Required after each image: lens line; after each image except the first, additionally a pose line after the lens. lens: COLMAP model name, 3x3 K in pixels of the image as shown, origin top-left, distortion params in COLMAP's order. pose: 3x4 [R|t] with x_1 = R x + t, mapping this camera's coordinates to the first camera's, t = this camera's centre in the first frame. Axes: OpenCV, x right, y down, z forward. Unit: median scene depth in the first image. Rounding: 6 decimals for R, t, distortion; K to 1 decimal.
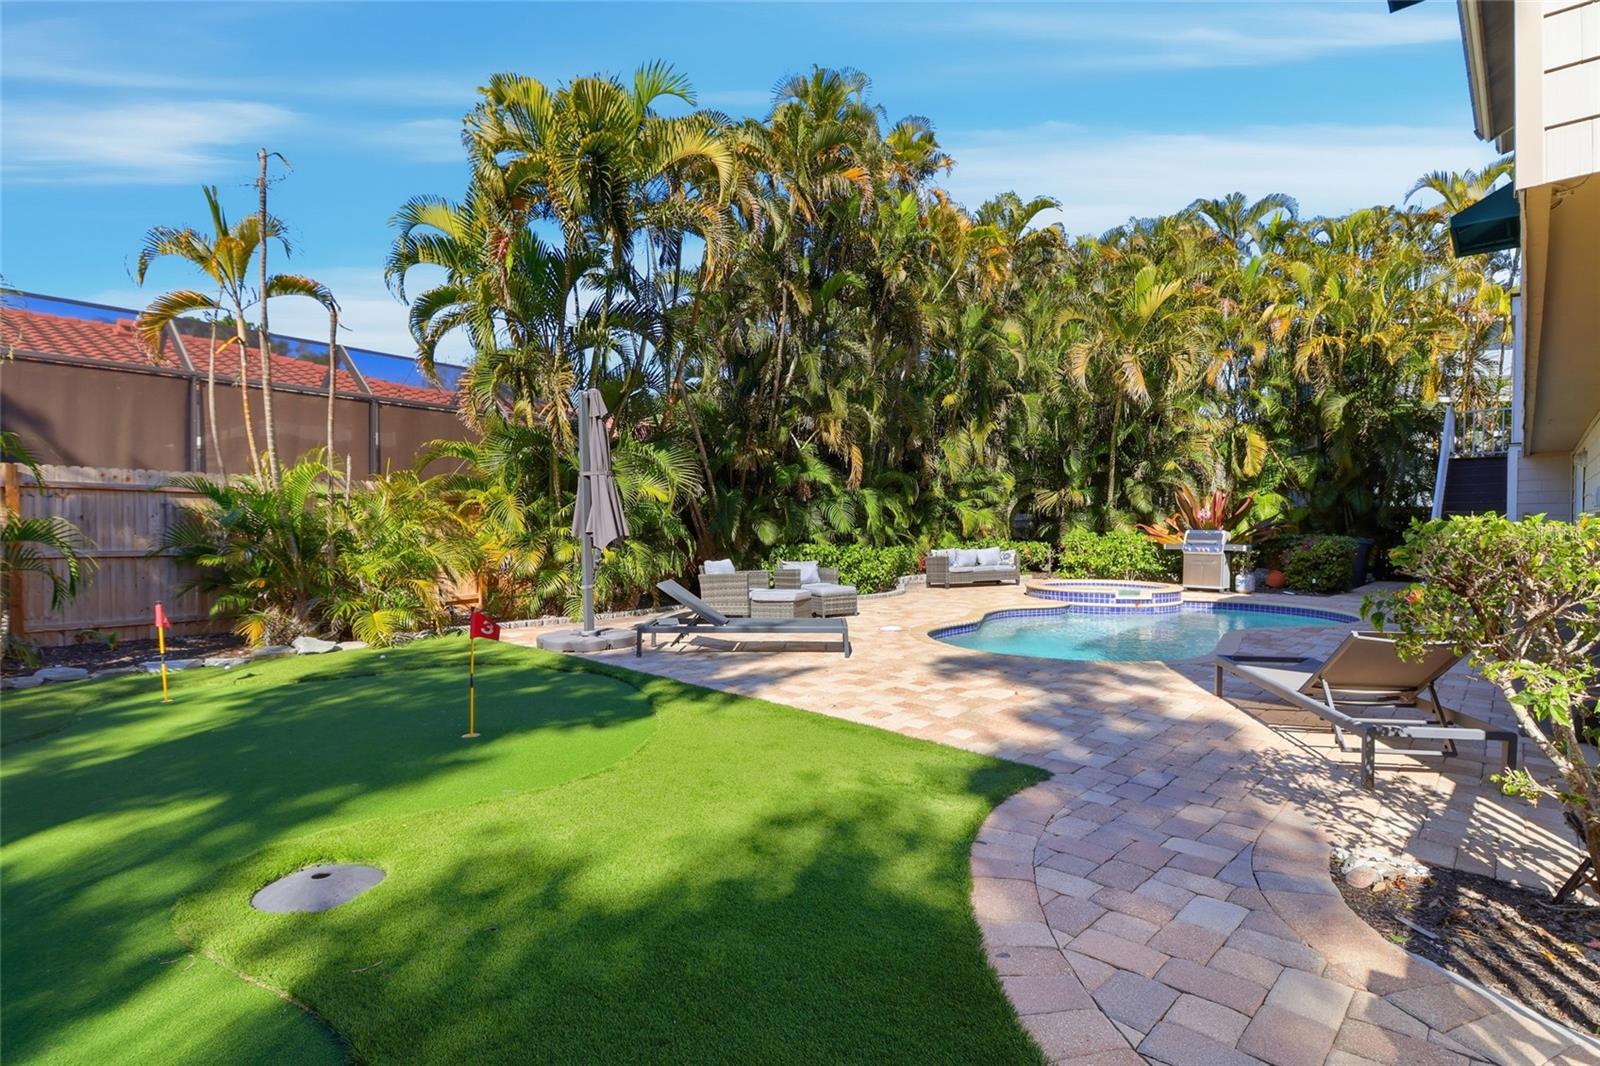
lens RADIAL K [[740.9, 0, 811.7], [0, 740.9, 544.3], [0, 0, 1]] dist [-0.012923, -0.002464]
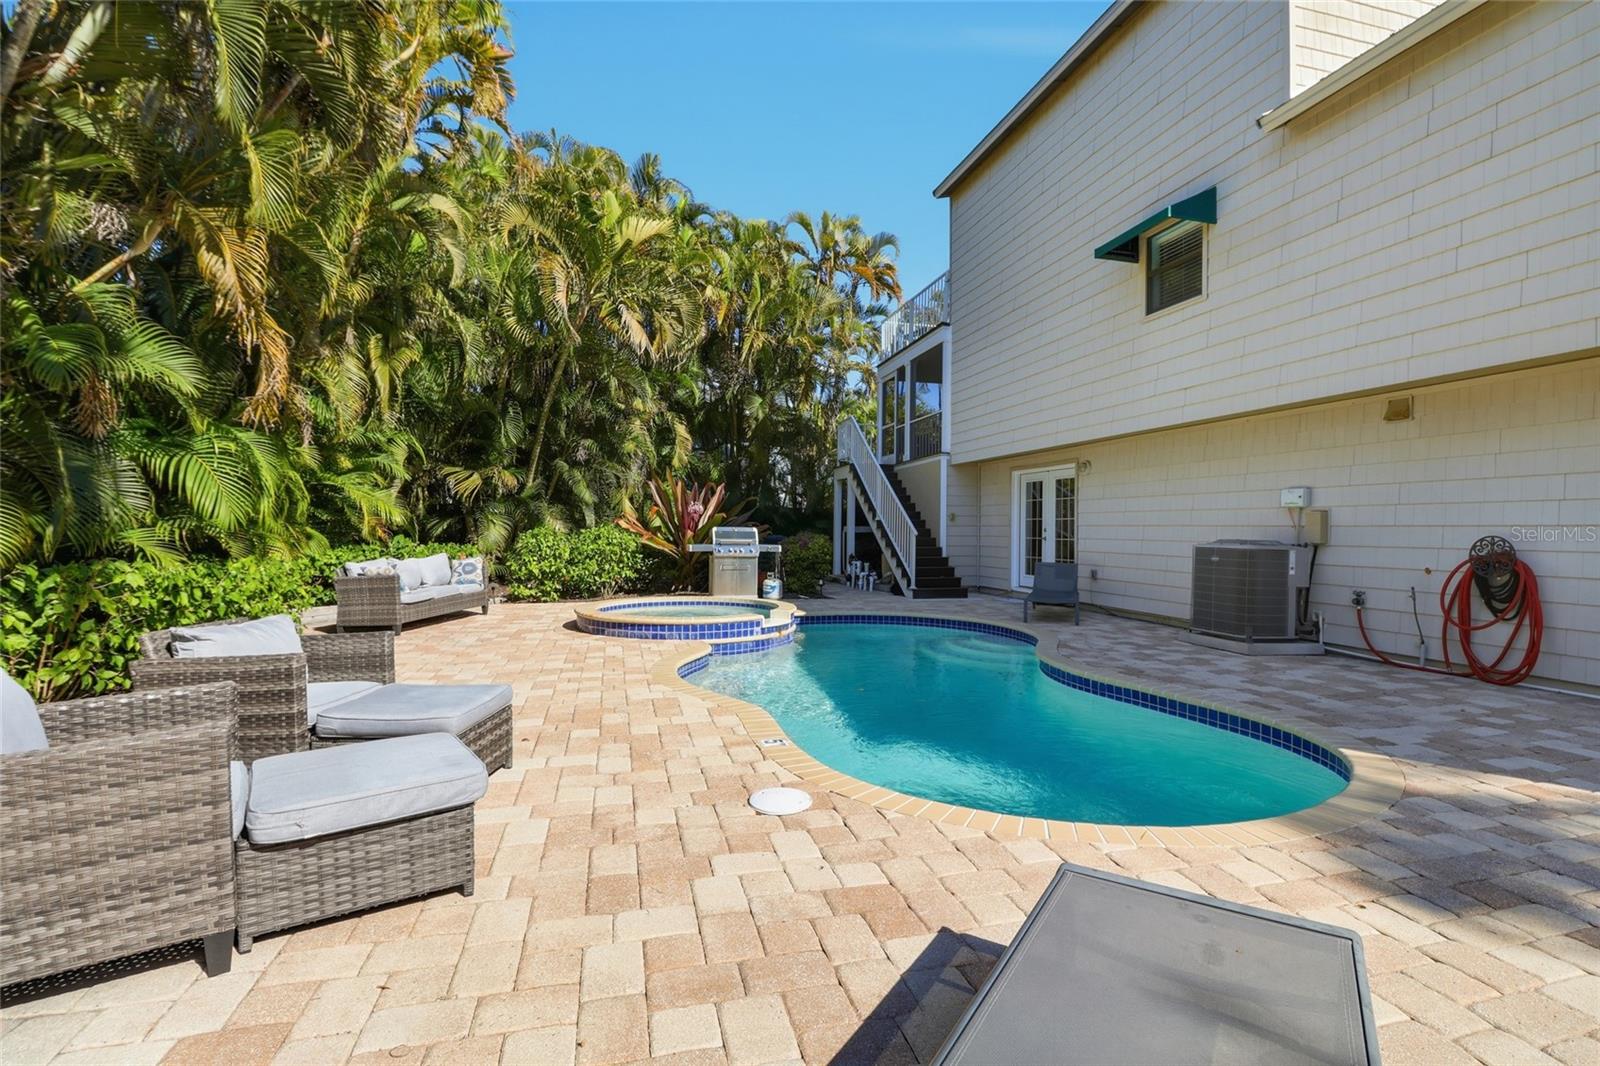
lens RADIAL K [[740.9, 0, 807.5], [0, 740.9, 526.2], [0, 0, 1]] dist [-0.012923, -0.002464]
pose [[0.530285, 0.007757, 0.847784, -0.097571], [0.011607, 0.999798, -0.016408, -0.005179], [-0.847740, 0.018542, 0.530088, 0.418992]]
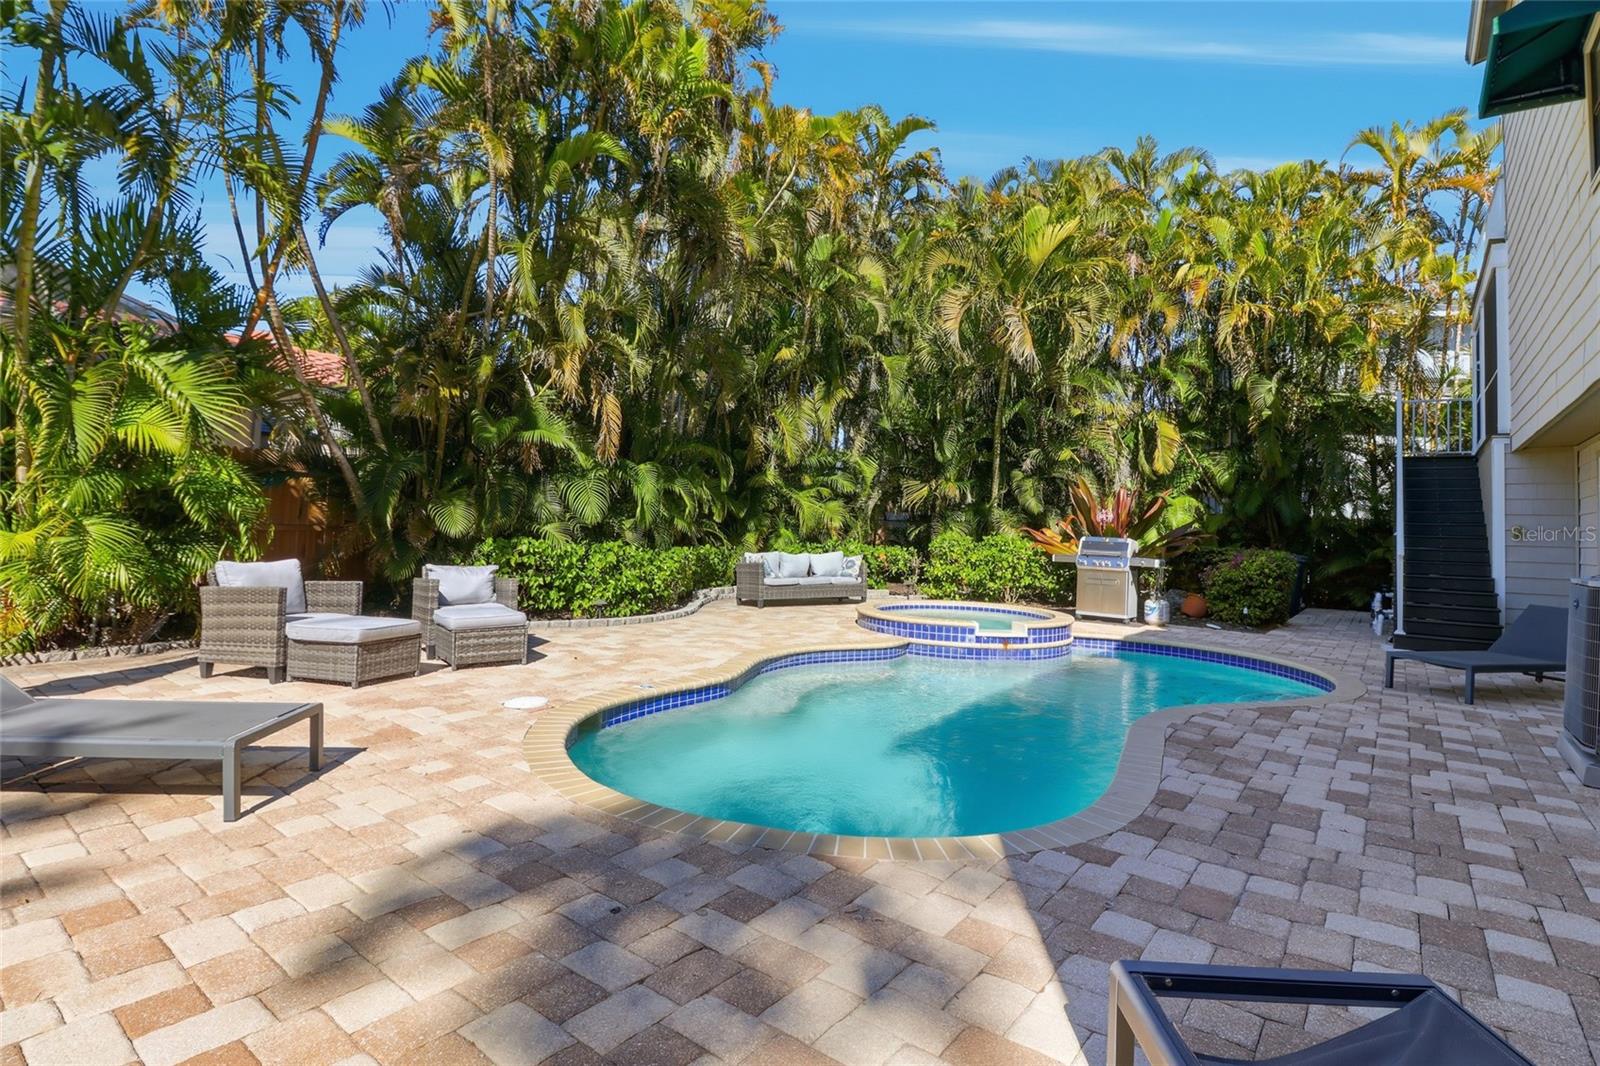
lens RADIAL K [[774.3, 0, 806.2], [0, 774.3, 492.3], [0, 0, 1]] dist [-0.006809, -0.000311]
pose [[0.992833, 0.039095, 0.112937, 0.123383], [-0.031510, 0.997175, -0.068180, -0.001624], [-0.115284, 0.064133, 0.991260, 0.223002]]
